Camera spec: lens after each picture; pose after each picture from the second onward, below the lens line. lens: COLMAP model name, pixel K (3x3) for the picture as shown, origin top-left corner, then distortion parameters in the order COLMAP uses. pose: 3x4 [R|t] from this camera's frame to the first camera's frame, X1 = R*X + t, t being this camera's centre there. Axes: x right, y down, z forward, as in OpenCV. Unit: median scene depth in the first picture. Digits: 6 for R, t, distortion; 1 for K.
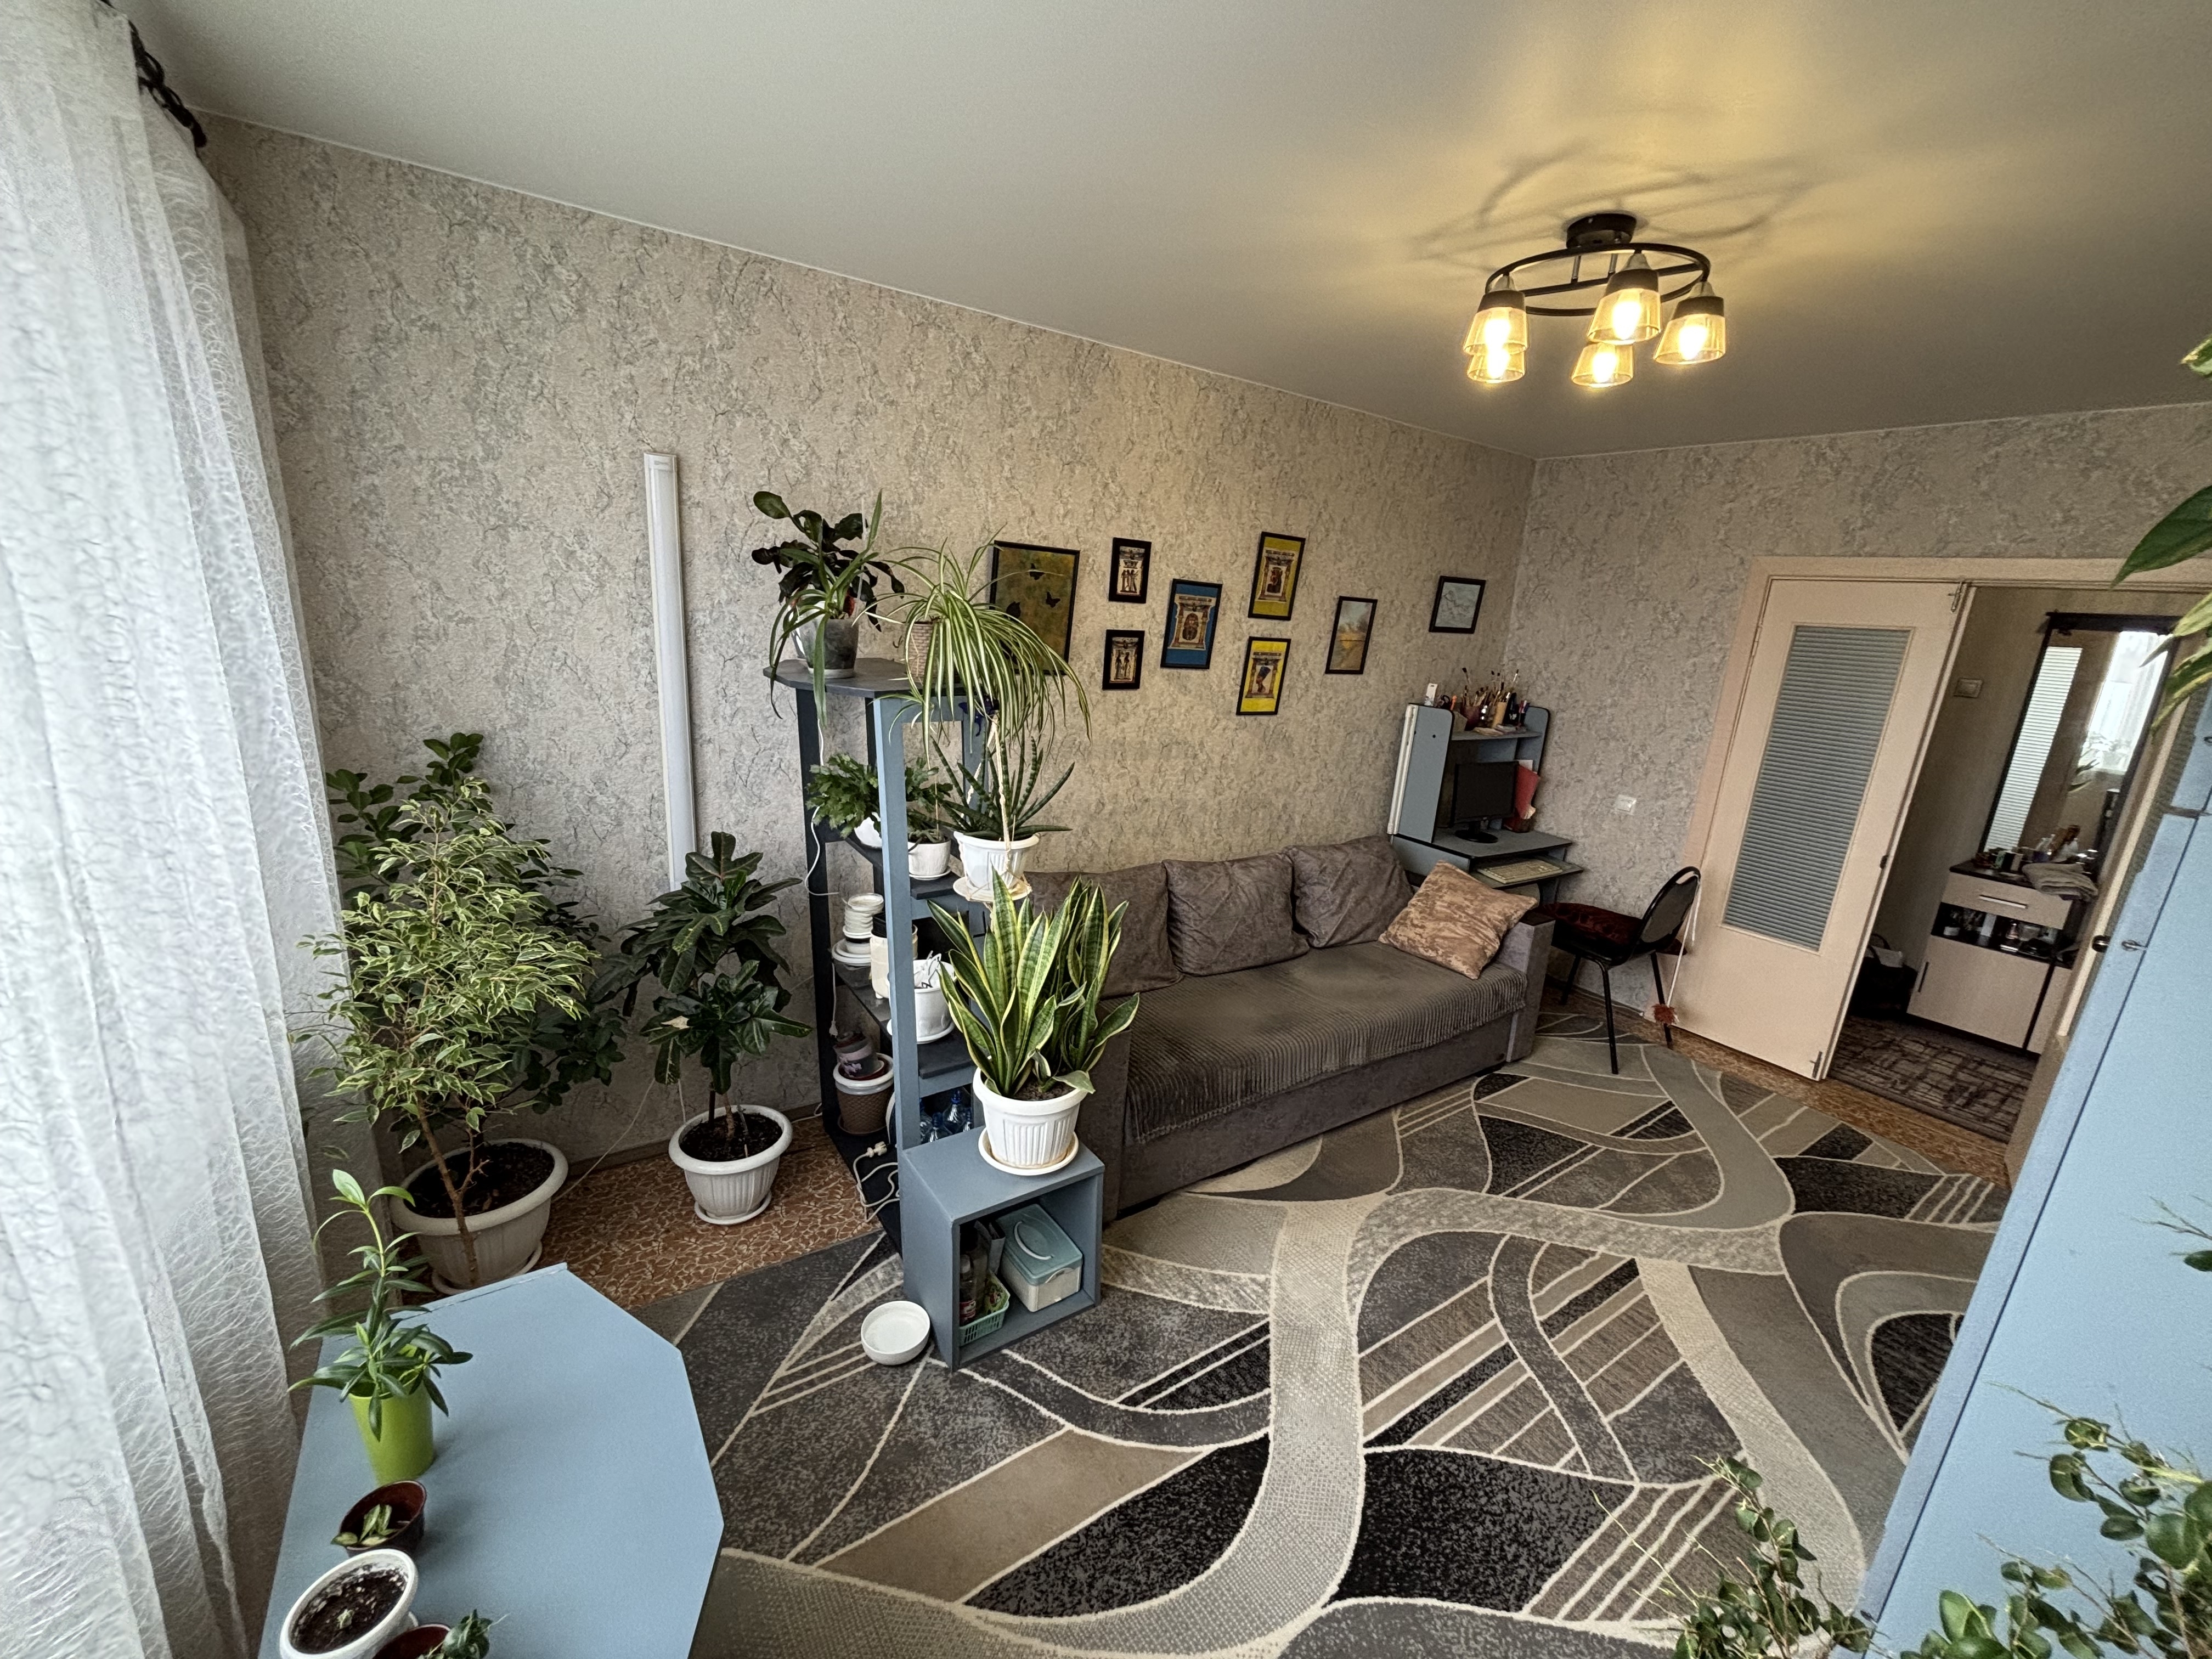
lens RADIAL K [[928.1, 0, 1101.0], [0, 928.1, 845.2], [0, 0, 1]] dist [0.015578, 0.000428]
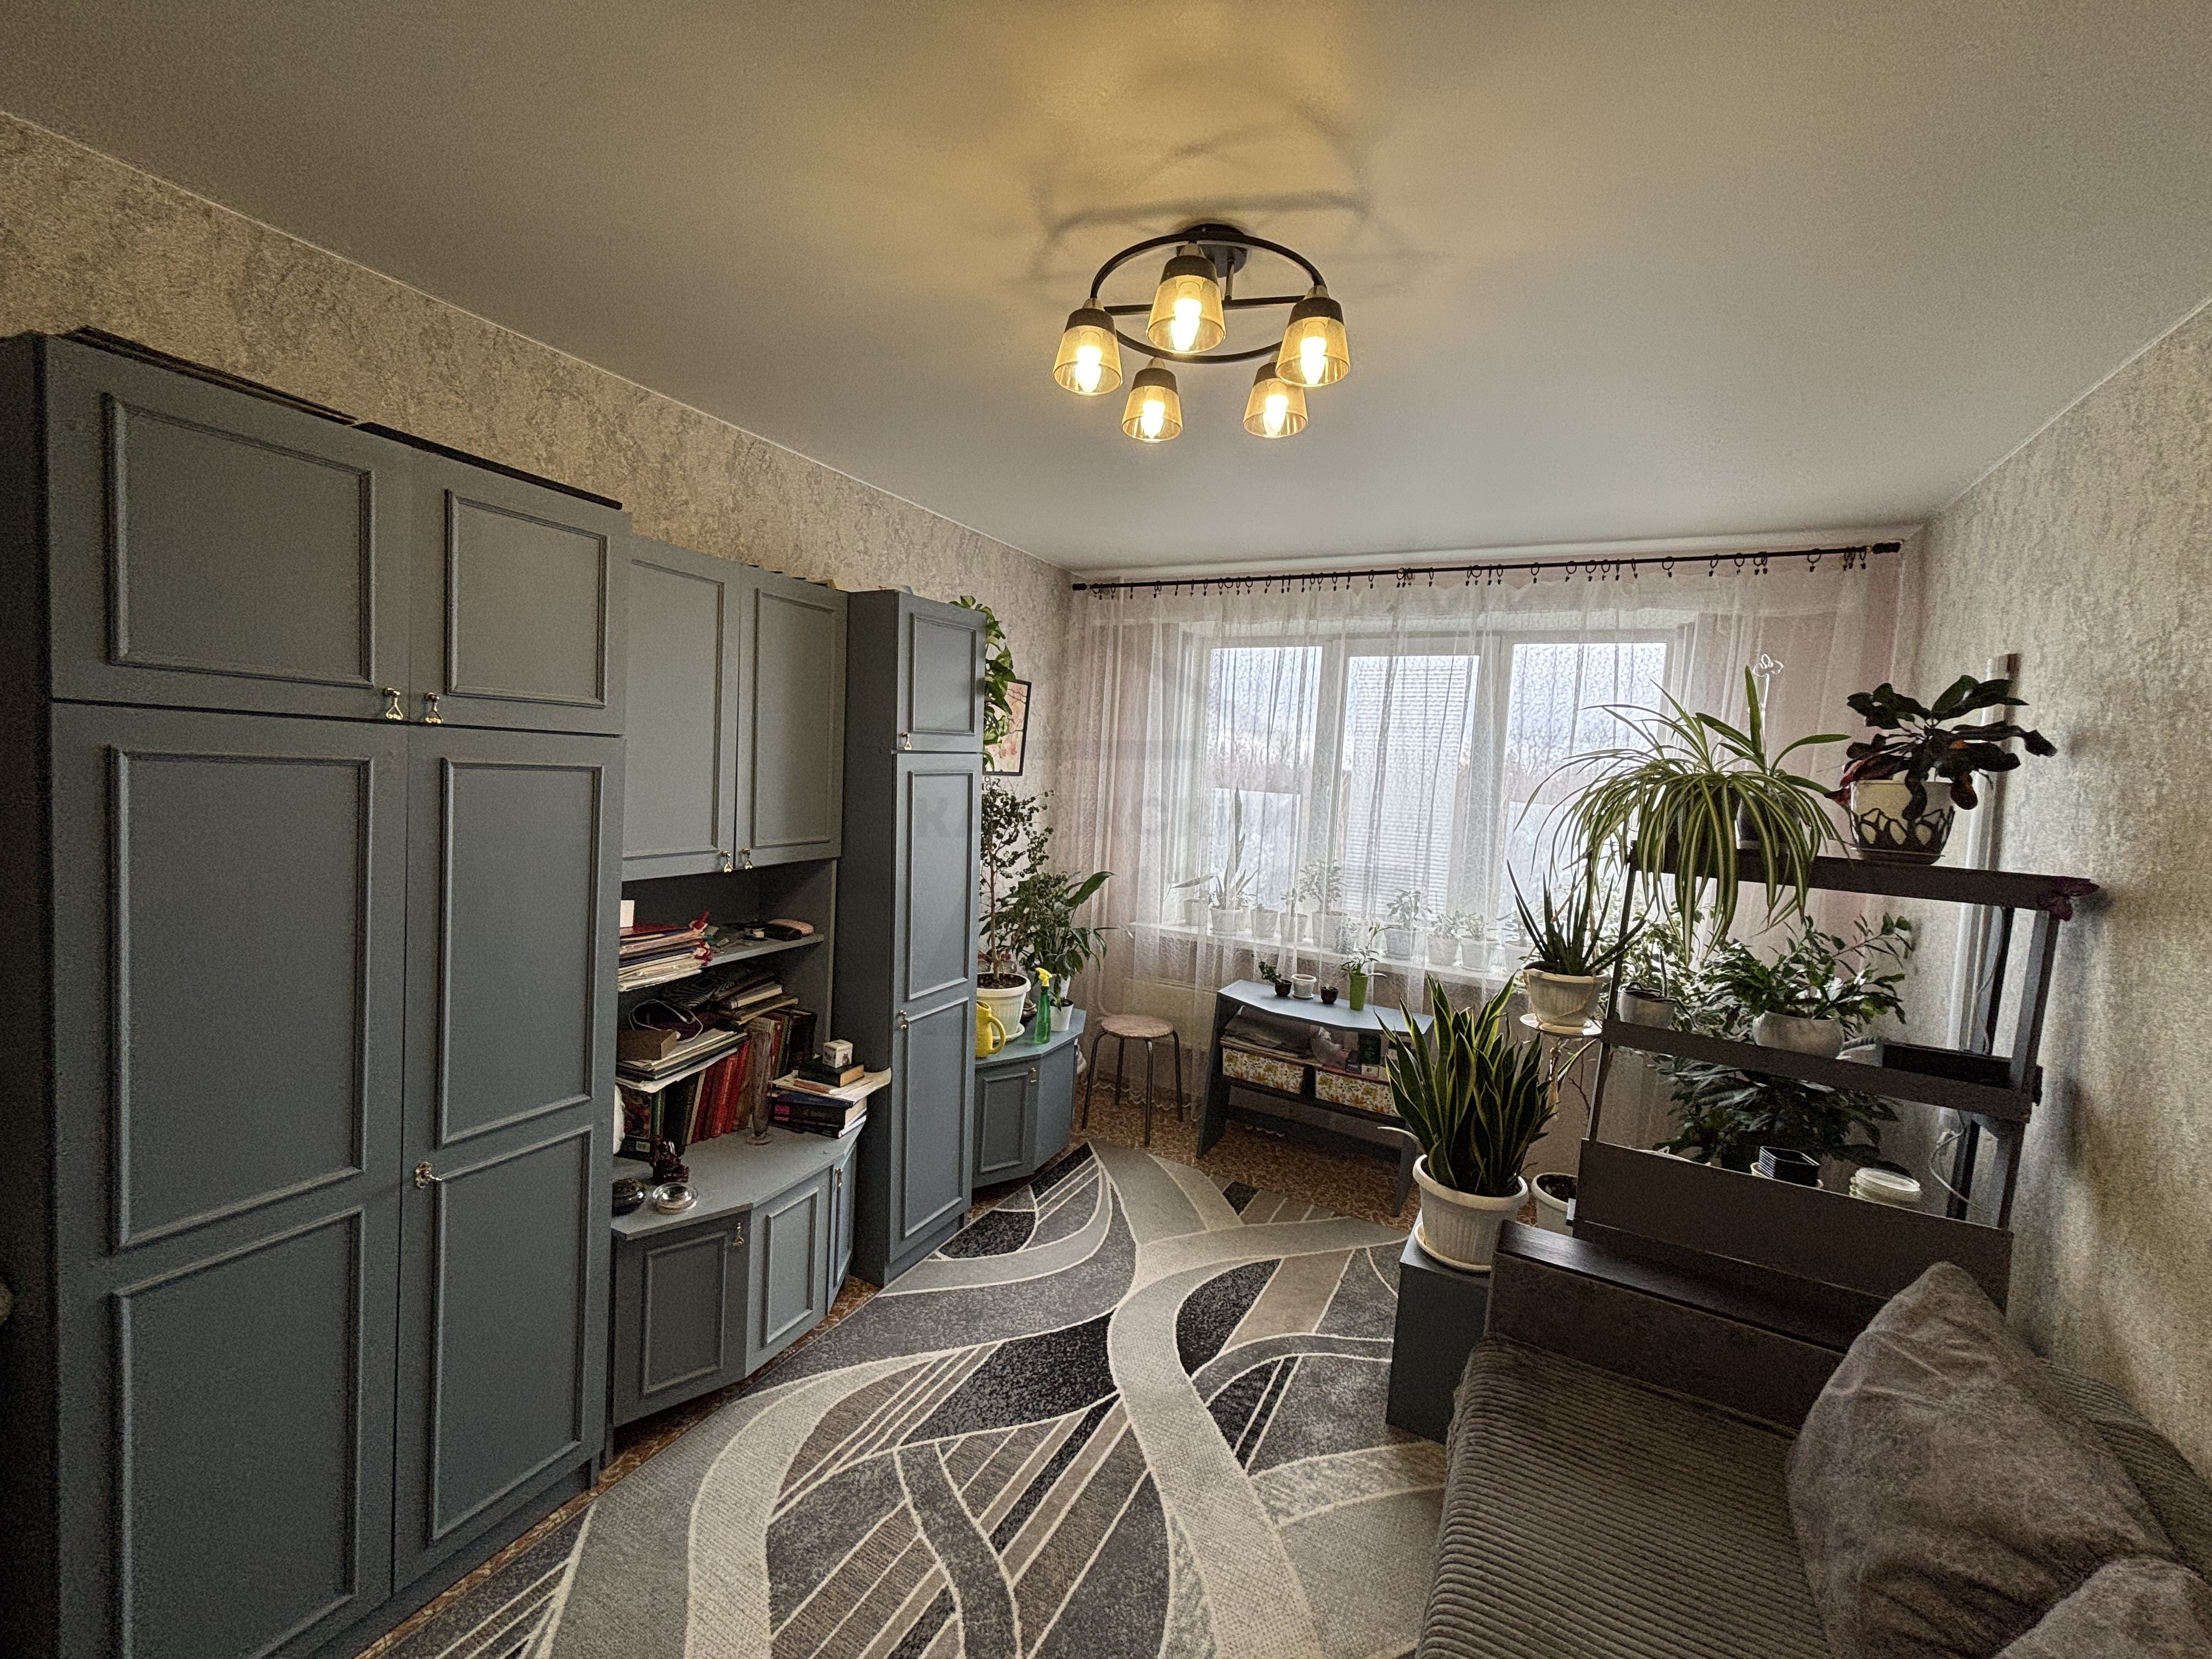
lens RADIAL K [[883.9, 0, 1107.2], [0, 883.9, 826.6], [0, 0, 1]] dist [-0.000705, 0.000531]
pose [[-0.880622, -0.083870, -0.466337, 0.828641], [-0.231324, 0.935046, 0.268661, -0.315360], [0.413514, 0.344464, -0.842823, 1.592636]]
